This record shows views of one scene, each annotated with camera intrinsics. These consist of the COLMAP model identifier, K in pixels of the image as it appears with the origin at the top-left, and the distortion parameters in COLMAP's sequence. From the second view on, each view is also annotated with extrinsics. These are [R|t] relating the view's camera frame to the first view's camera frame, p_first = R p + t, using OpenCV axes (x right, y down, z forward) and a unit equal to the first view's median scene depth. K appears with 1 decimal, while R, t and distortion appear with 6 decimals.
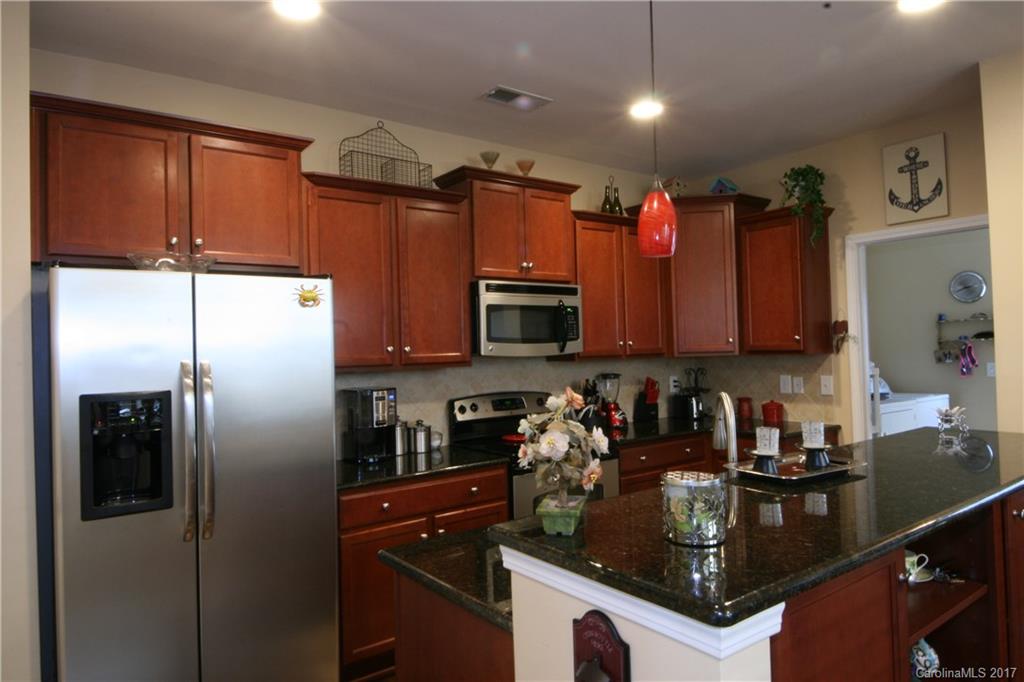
lens RADIAL K [[657.0, 0, 514.1], [0, 657.0, 333.5], [0, 0, 1]] dist [0.062133, -0.071017]
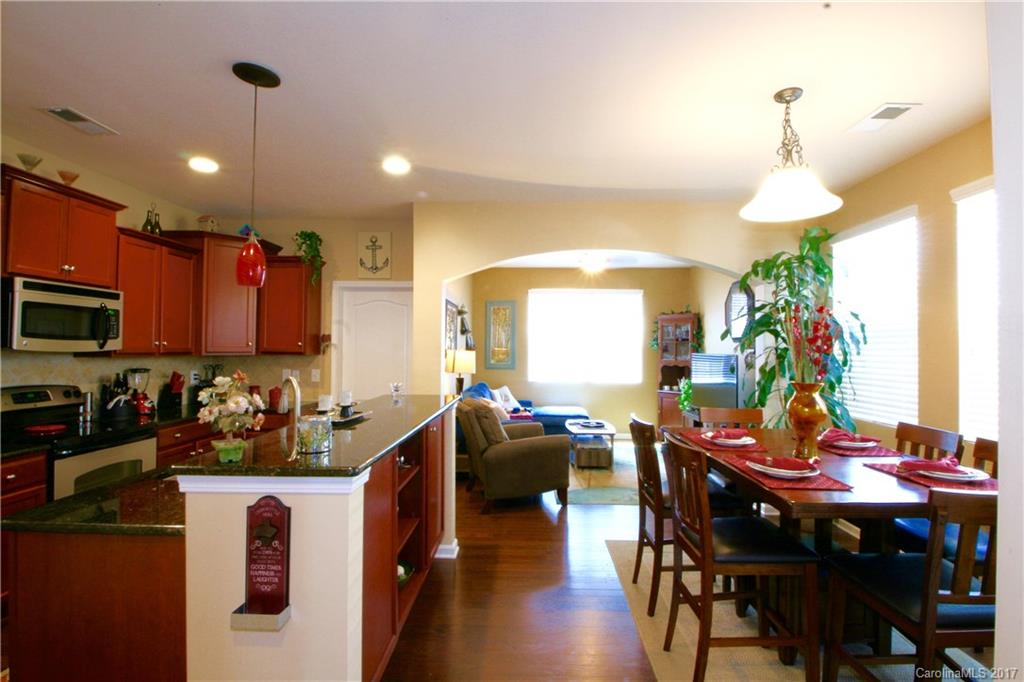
lens RADIAL K [[479.2, 0, 524.7], [0, 479.2, 335.0], [0, 0, 1]] dist [0.020520, -0.028250]
pose [[0.620889, 0.051798, 0.782185, -0.116508], [-0.041199, 0.998592, -0.033425, 0.001875], [-0.782815, -0.011472, 0.622149, -0.079512]]
